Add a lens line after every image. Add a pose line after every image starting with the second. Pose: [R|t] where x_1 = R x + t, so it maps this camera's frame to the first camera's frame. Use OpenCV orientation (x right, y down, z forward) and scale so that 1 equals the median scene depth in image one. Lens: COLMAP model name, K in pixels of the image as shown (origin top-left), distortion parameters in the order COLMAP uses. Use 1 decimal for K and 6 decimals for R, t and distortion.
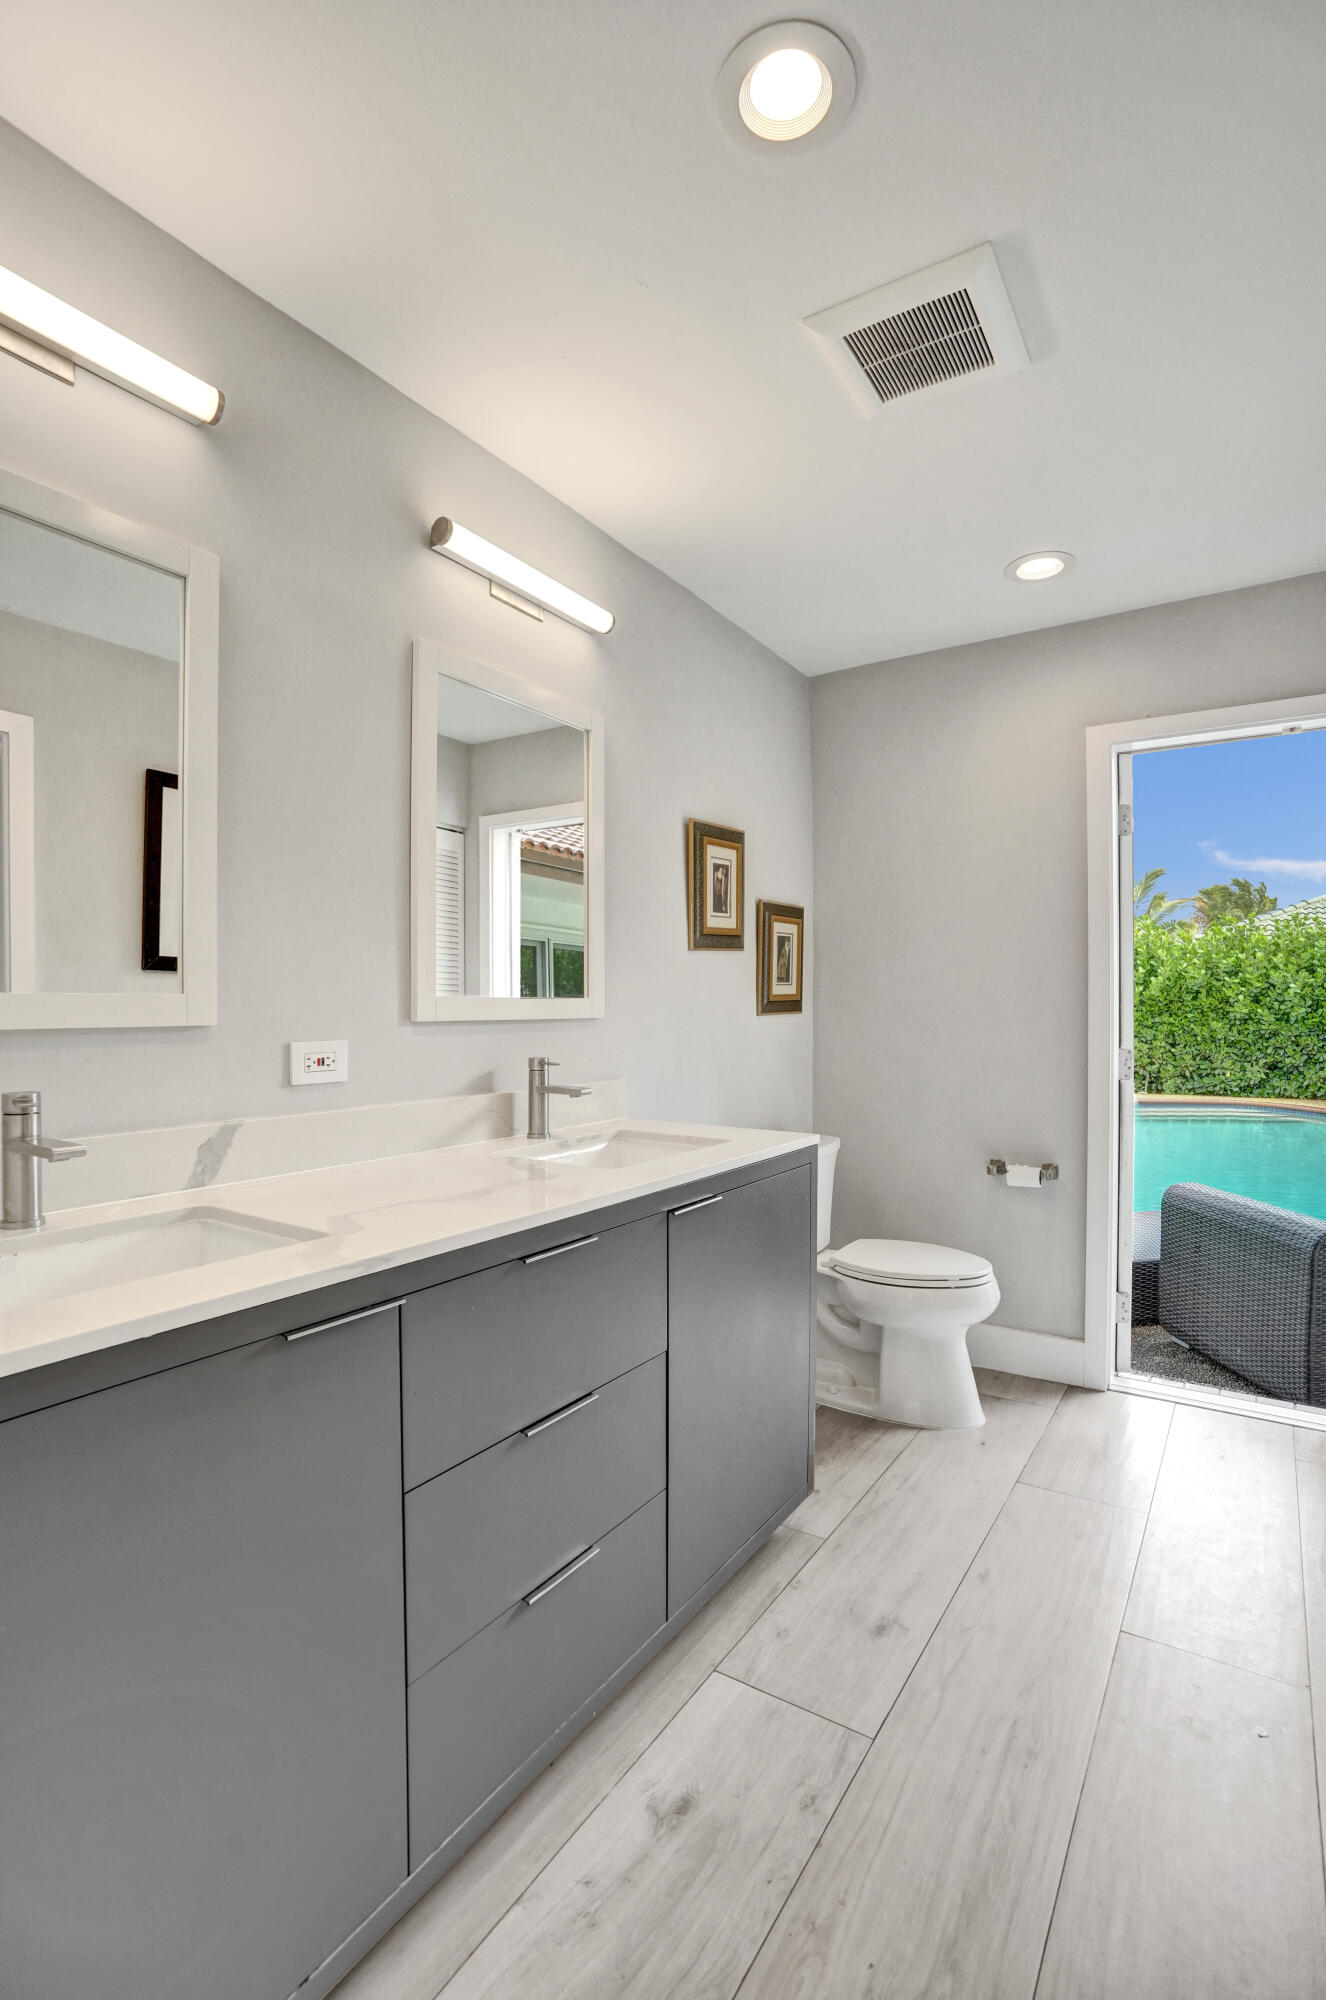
lens RADIAL K [[941.7, 0, 663.0], [0, 941.7, 1000.0], [0, 0, 1]] dist [-0.065236, 0.021522]
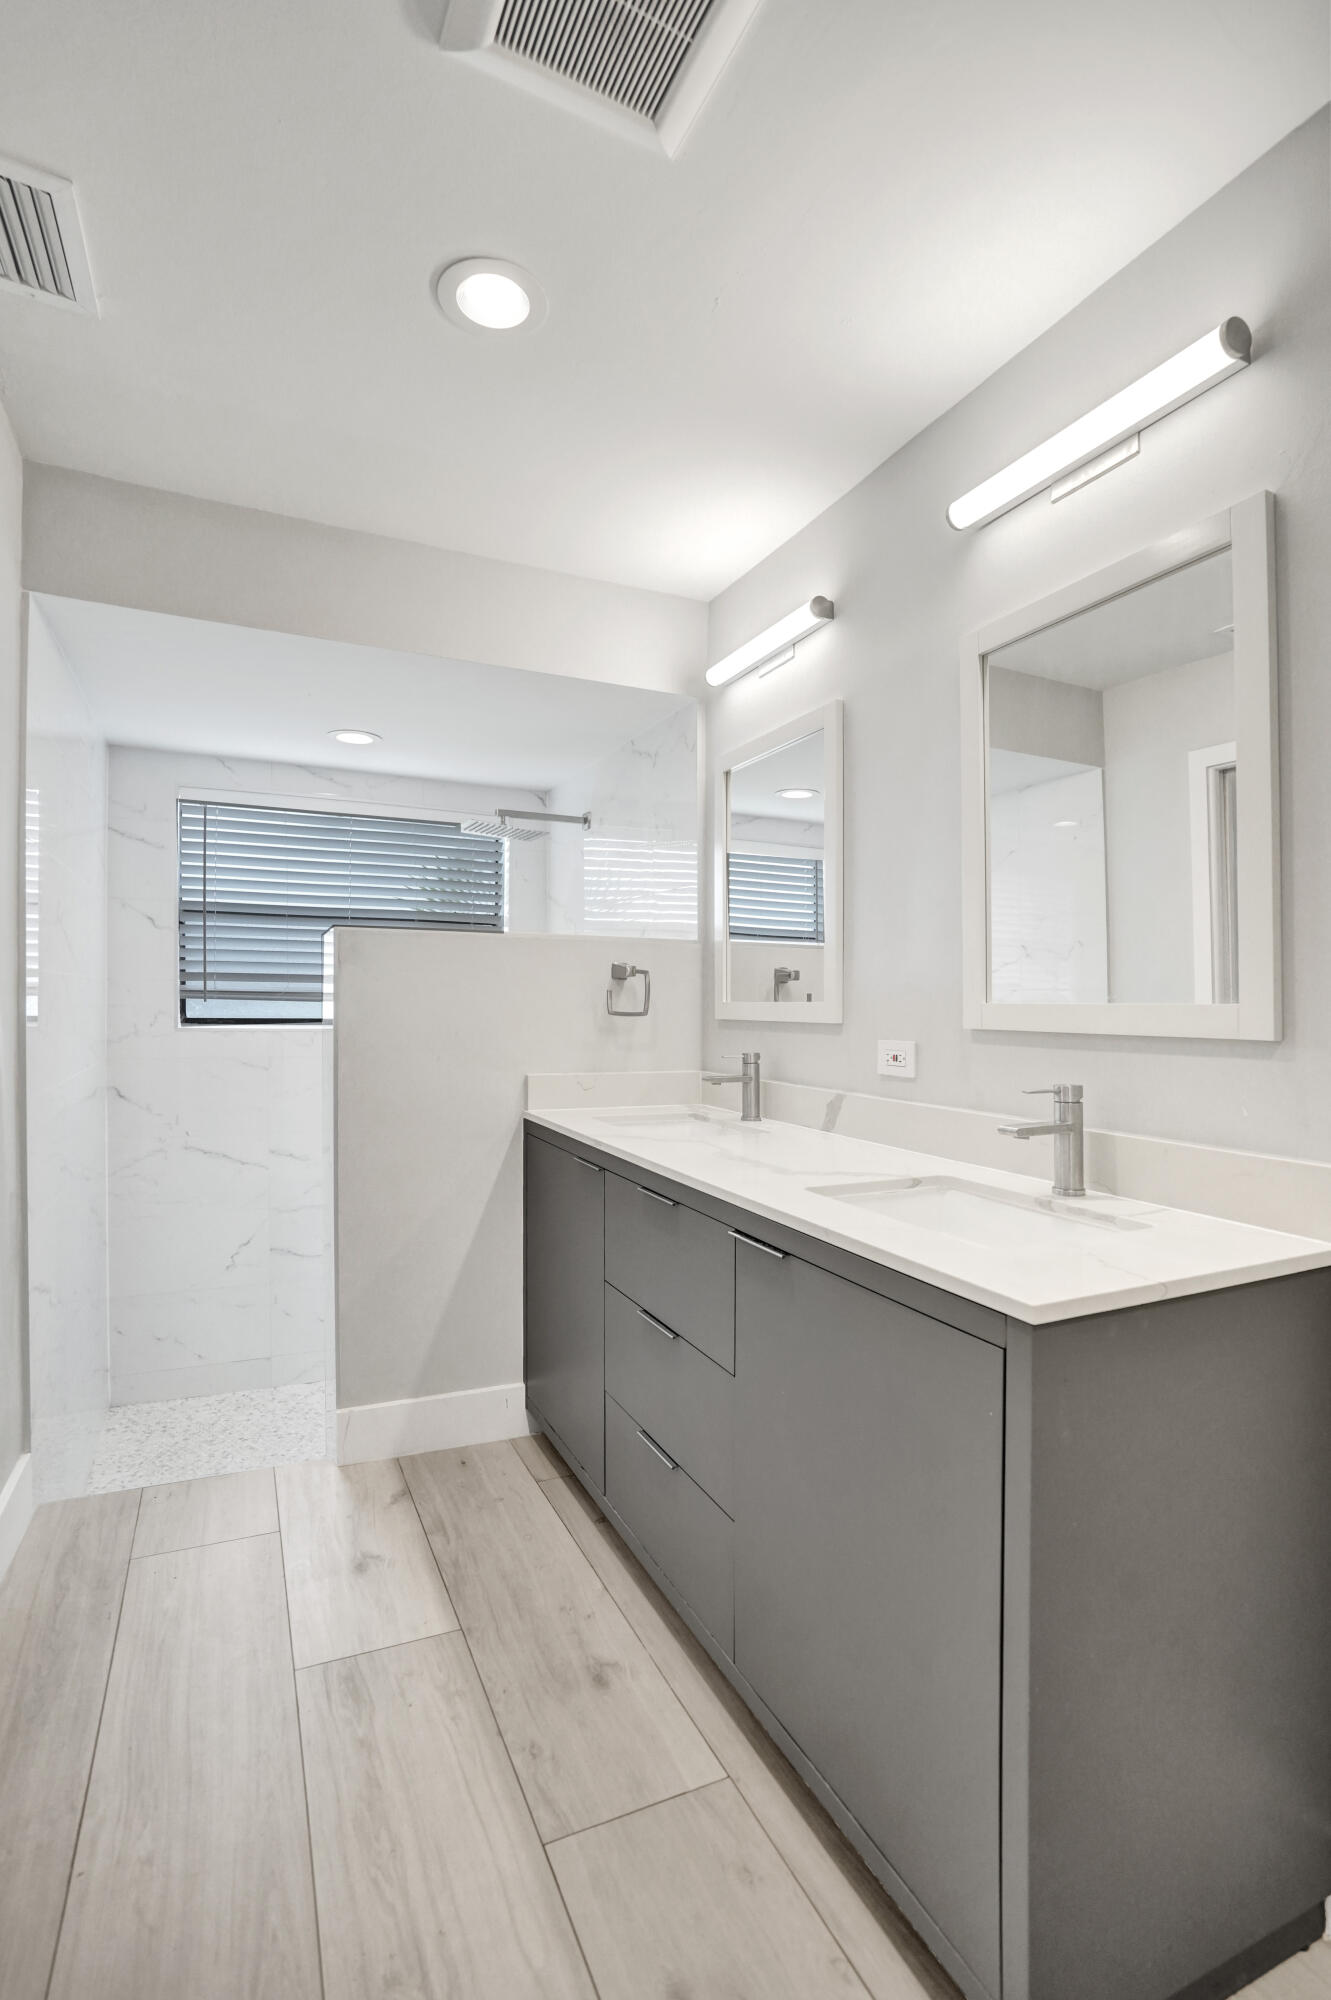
lens RADIAL K [[941.7, 0, 665.5], [0, 941.7, 1000.0], [0, 0, 1]] dist [-0.065236, 0.021522]
pose [[-0.536567, -0.007192, -0.843827, 0.997271], [-0.000272, 0.999965, -0.008350, 0.002142], [0.843858, -0.004251, -0.536550, 1.718972]]
